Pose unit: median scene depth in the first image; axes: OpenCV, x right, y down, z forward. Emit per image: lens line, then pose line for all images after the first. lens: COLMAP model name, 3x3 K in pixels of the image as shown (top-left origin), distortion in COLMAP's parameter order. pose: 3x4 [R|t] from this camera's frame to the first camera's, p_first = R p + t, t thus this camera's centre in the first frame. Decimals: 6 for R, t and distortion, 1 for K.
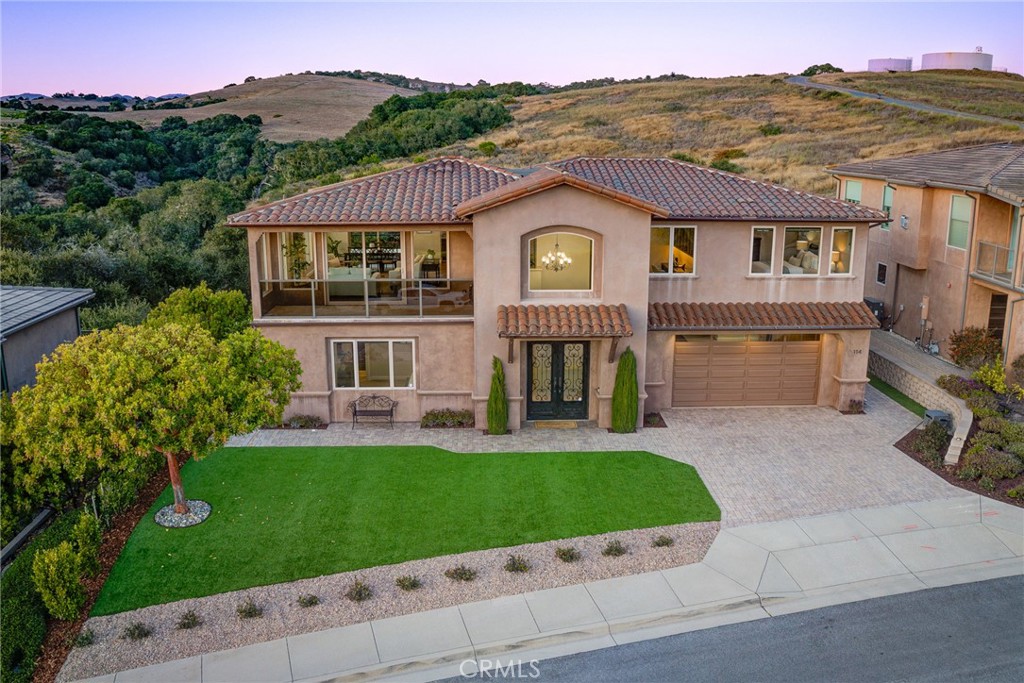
lens RADIAL K [[847.4, 0, 512.0], [0, 847.4, 341.5], [0, 0, 1]] dist [-0.097937, -0.020779]
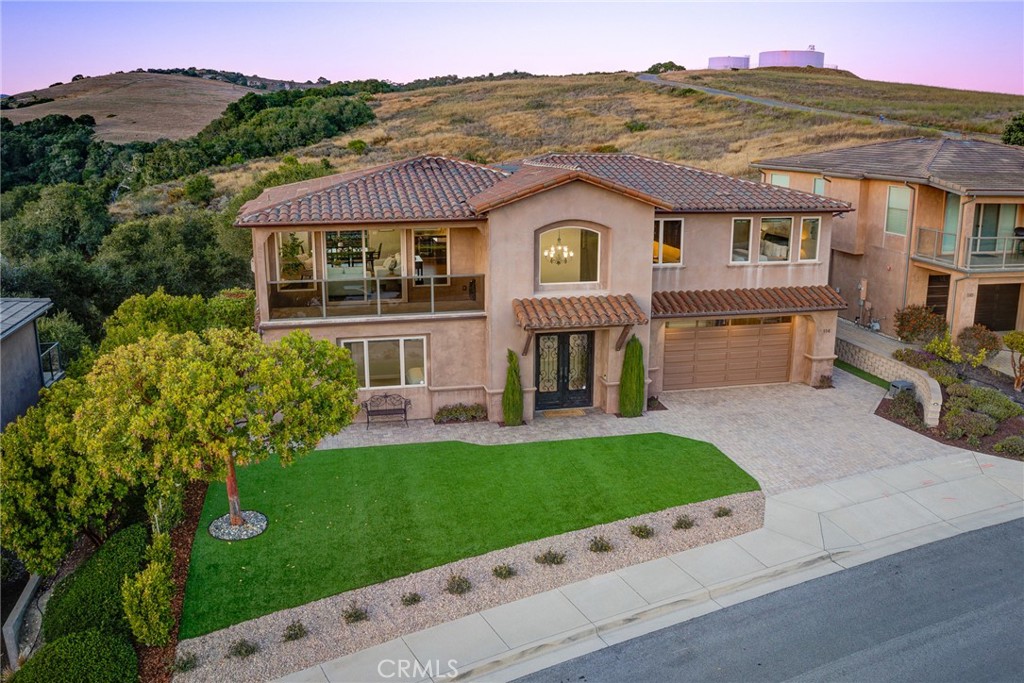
lens RADIAL K [[847.4, 0, 512.0], [0, 847.4, 341.5], [0, 0, 1]] dist [-0.097937, -0.020779]
pose [[0.983507, -0.042972, 0.175692, -0.182460], [0.042482, 0.999076, 0.006553, 0.001375], [-0.175811, 0.001019, 0.984423, -0.004799]]
